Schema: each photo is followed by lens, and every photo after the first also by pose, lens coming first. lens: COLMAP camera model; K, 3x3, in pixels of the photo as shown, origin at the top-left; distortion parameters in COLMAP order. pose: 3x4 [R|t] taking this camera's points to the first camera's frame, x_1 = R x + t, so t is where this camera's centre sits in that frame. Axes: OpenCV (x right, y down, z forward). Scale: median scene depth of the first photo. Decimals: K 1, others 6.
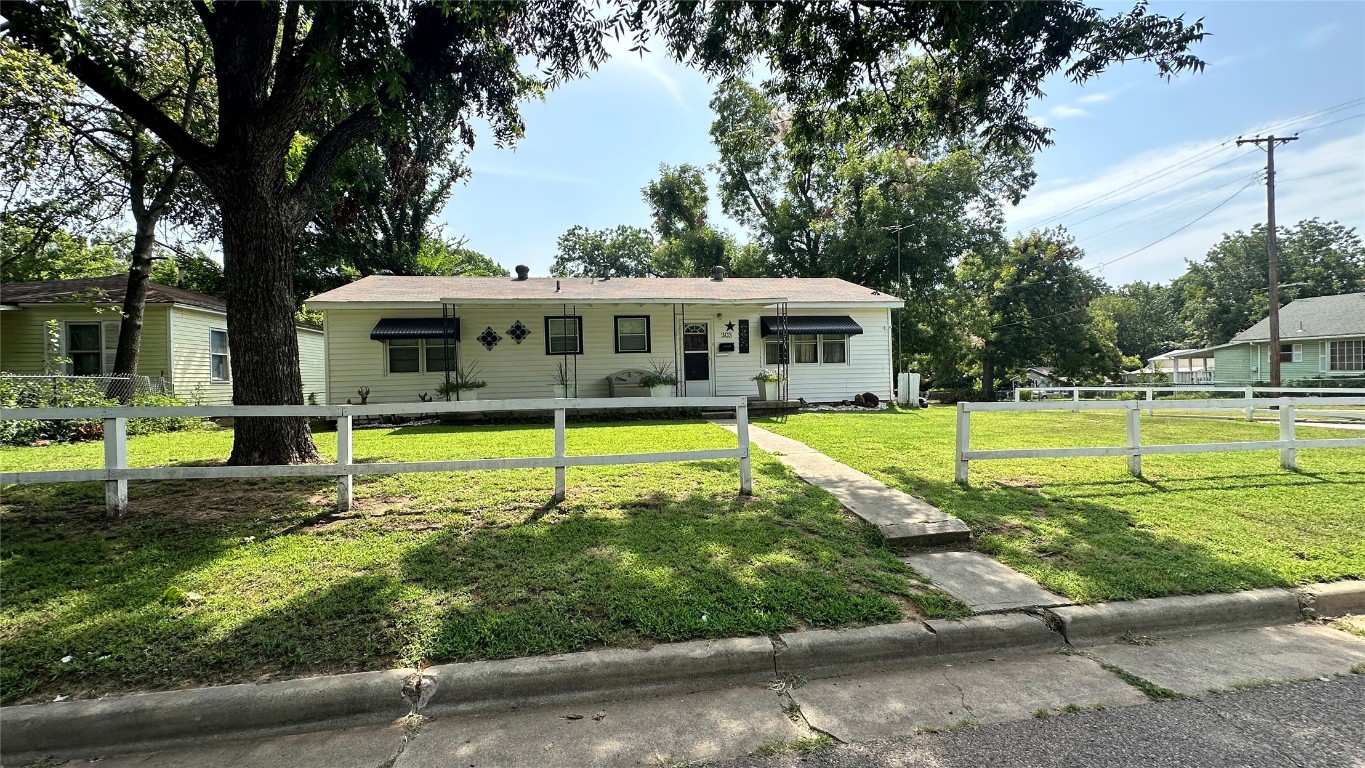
lens RADIAL K [[545.9, 0, 680.5], [0, 545.9, 385.4], [0, 0, 1]] dist [-0.003890, 0.001381]
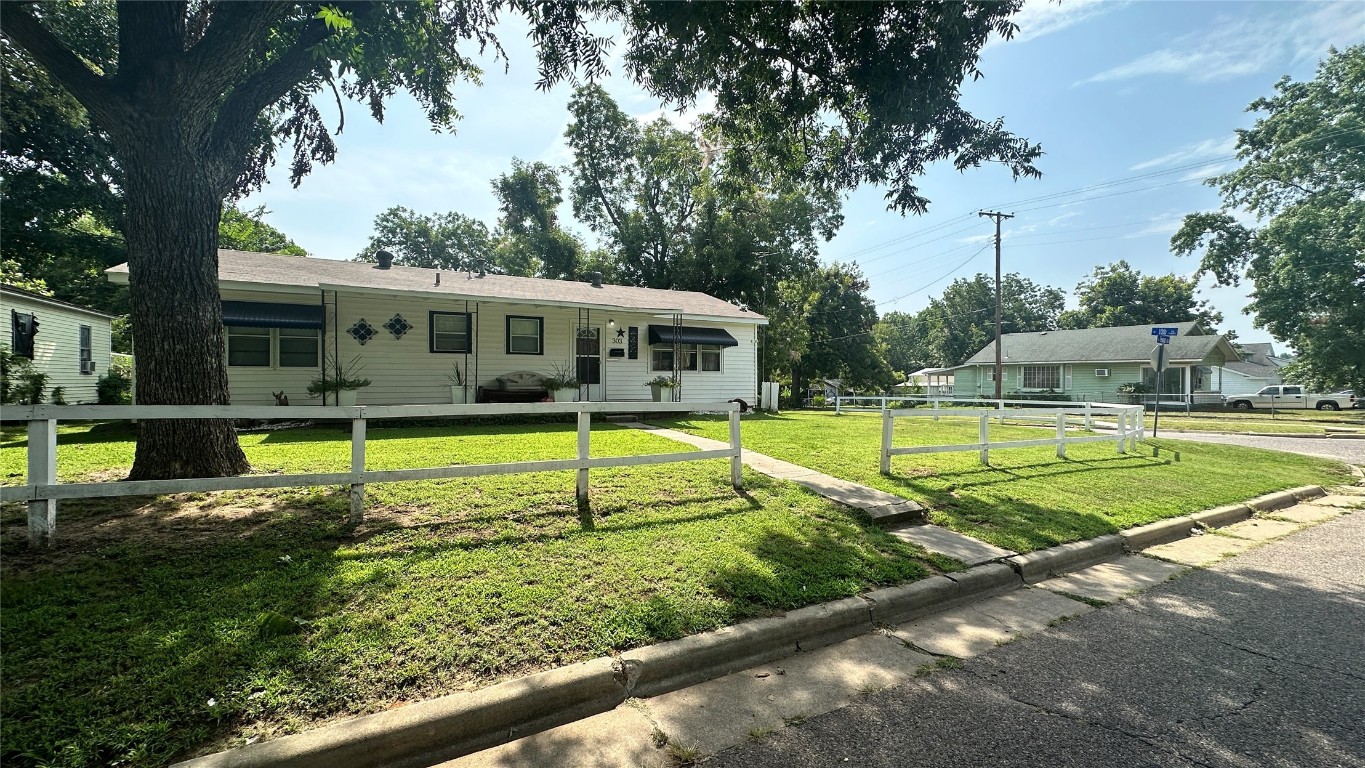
lens RADIAL K [[545.9, 0, 687.5], [0, 545.9, 378.1], [0, 0, 1]] dist [-0.003890, 0.001381]
pose [[0.942388, 0.028552, 0.333301, -0.137932], [-0.021744, 0.999472, -0.024139, -0.000064], [-0.333814, 0.015501, 0.942511, -0.011552]]
